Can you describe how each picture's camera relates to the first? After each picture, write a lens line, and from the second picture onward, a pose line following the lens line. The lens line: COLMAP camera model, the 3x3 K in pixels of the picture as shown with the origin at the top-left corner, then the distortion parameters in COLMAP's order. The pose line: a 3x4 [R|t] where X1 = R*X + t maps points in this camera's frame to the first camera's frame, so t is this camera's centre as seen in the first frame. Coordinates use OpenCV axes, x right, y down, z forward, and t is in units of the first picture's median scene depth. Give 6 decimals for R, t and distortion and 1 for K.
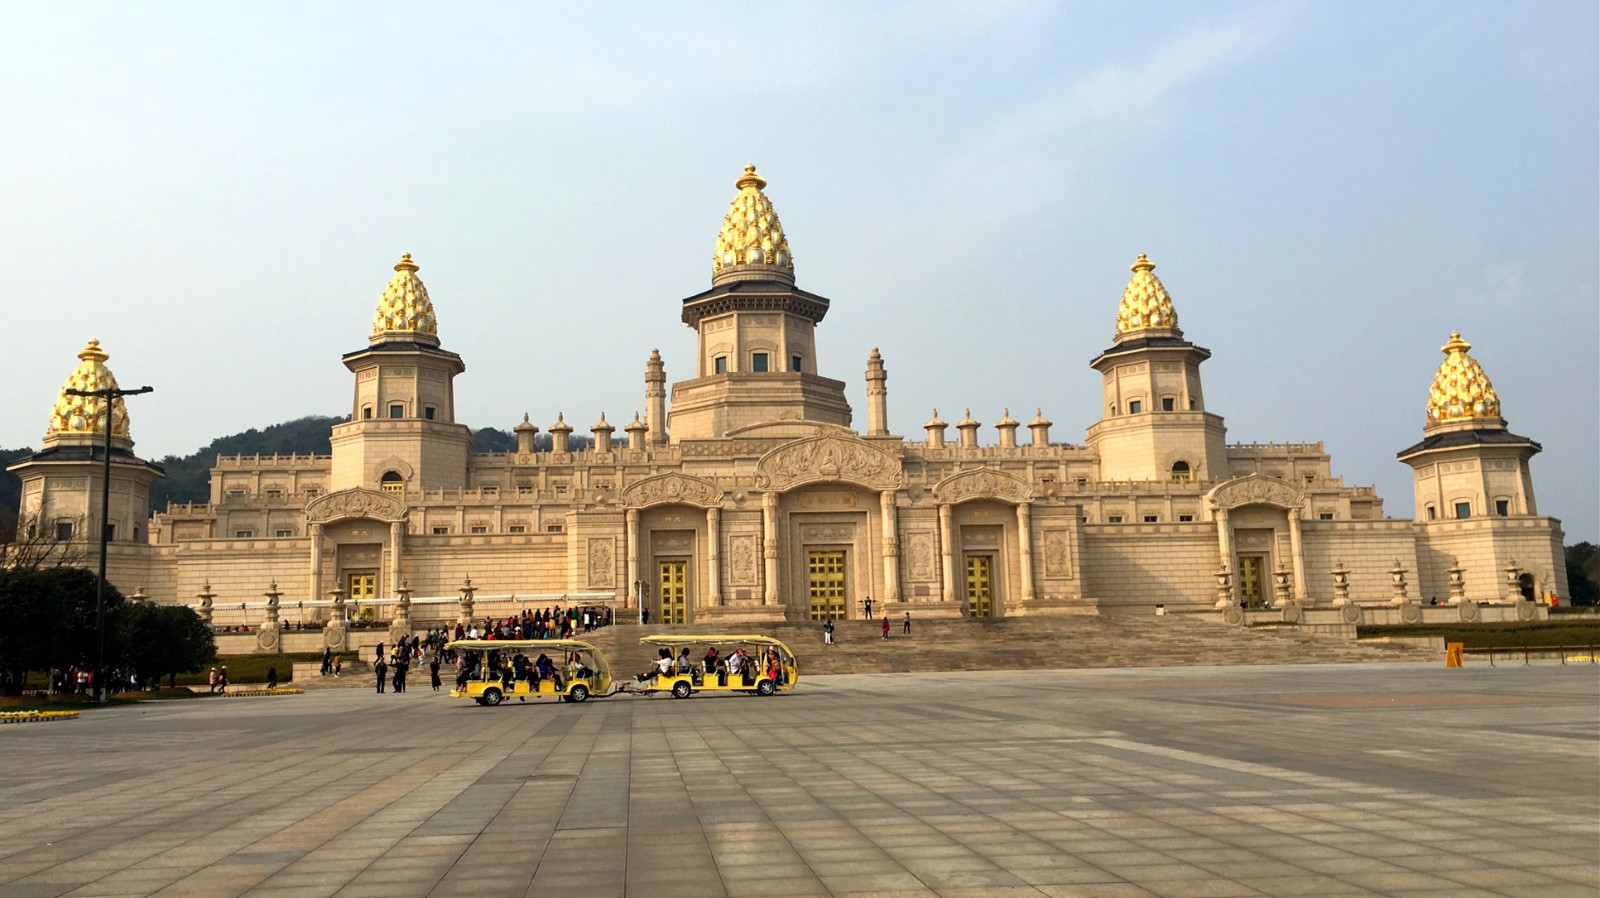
lens RADIAL K [[1375.3, 0, 800.0], [0, 1375.3, 449.0], [0, 0, 1]] dist [0.000643, -0.000101]
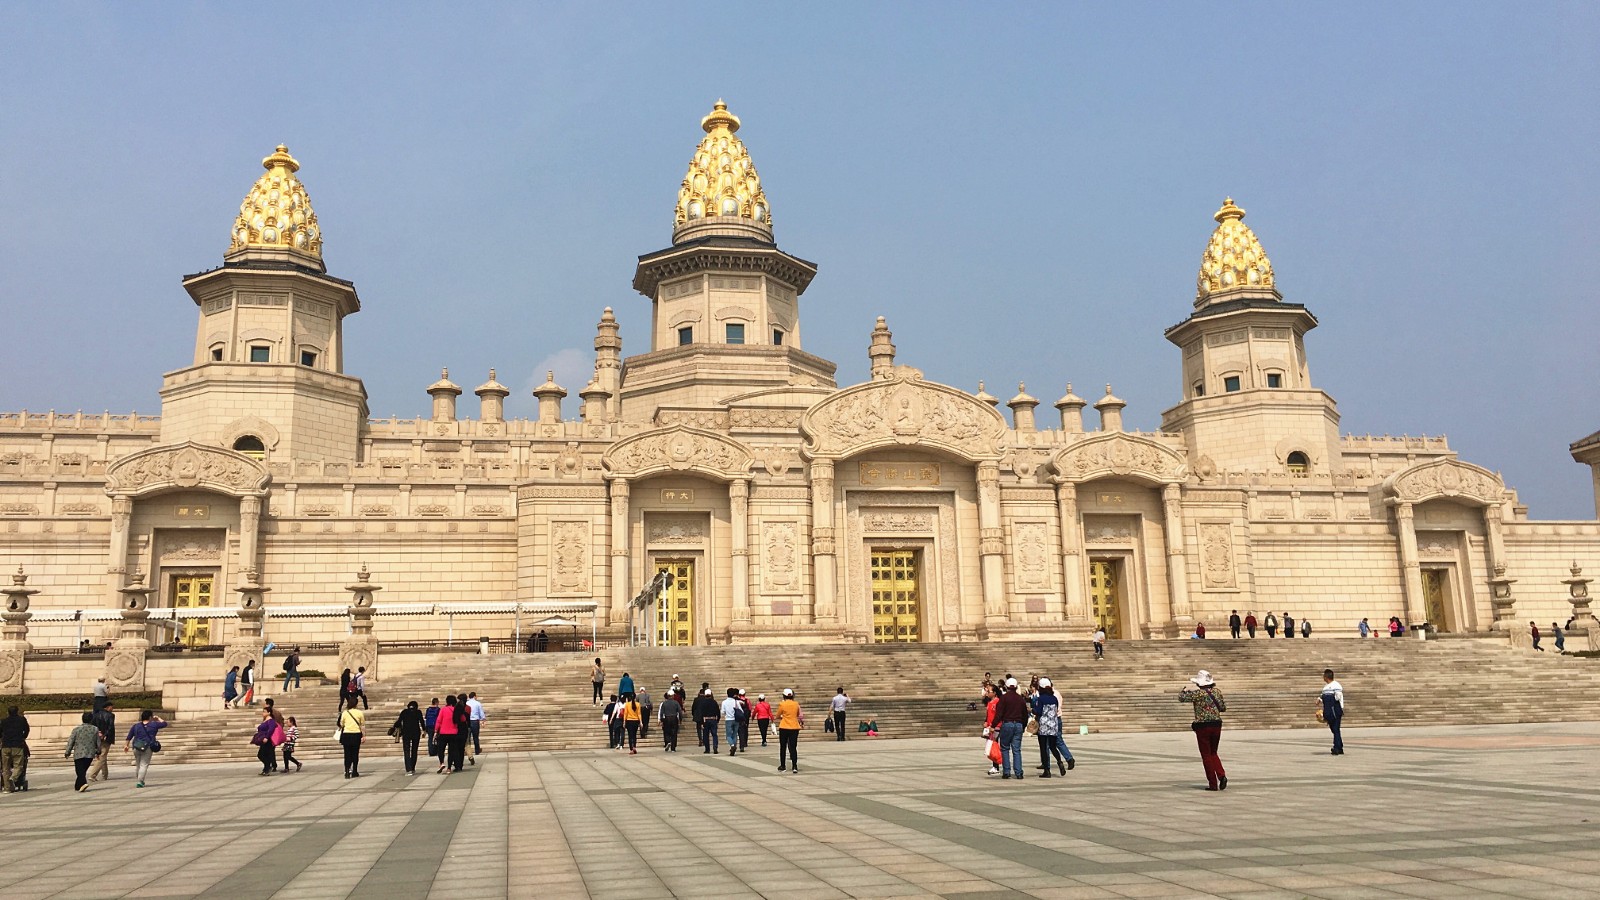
lens RADIAL K [[1275.3, 0, 800.0], [0, 1275.3, 450.0], [0, 0, 1]] dist [0.051208, -0.101447]
pose [[0.994473, 0.020964, 0.102877, -0.094304], [-0.016305, 0.998812, -0.045920, 0.054500], [-0.103718, 0.043989, 0.993634, 0.358224]]
